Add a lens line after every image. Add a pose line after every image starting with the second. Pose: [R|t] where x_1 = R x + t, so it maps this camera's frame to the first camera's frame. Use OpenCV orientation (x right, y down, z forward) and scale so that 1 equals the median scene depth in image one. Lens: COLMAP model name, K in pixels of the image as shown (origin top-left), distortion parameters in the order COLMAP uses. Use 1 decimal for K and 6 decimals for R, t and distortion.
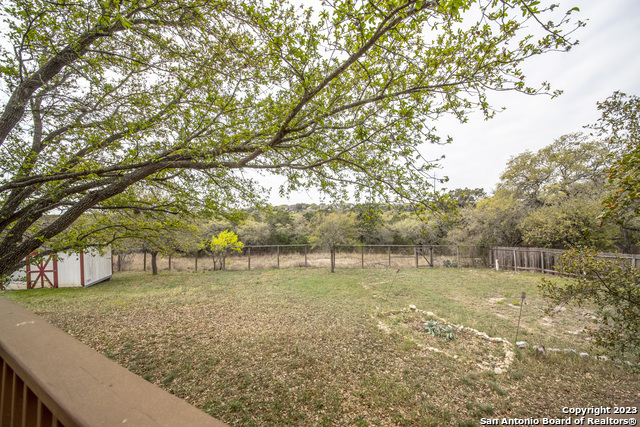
lens RADIAL K [[228.5, 0, 318.0], [0, 228.5, 209.9], [0, 0, 1]] dist [-0.001870, -0.000333]
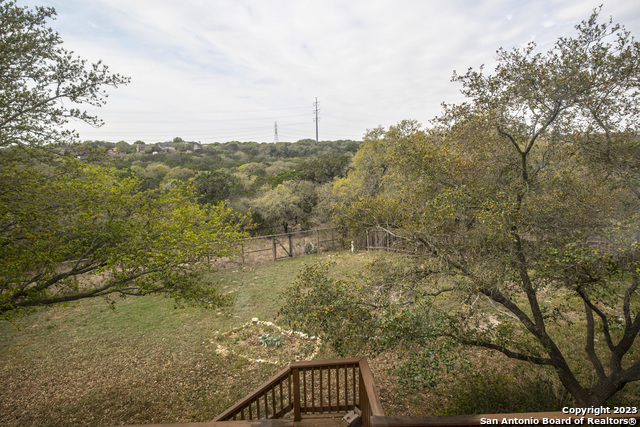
lens RADIAL K [[349.9, 0, 323.1], [0, 349.9, 212.6], [0, 0, 1]] dist [0.005856, -0.002546]
pose [[0.881956, -0.082988, 0.463969, 0.005101], [0.005976, 0.986267, 0.165048, -0.266656], [-0.471294, -0.142792, 0.870340, -0.375249]]
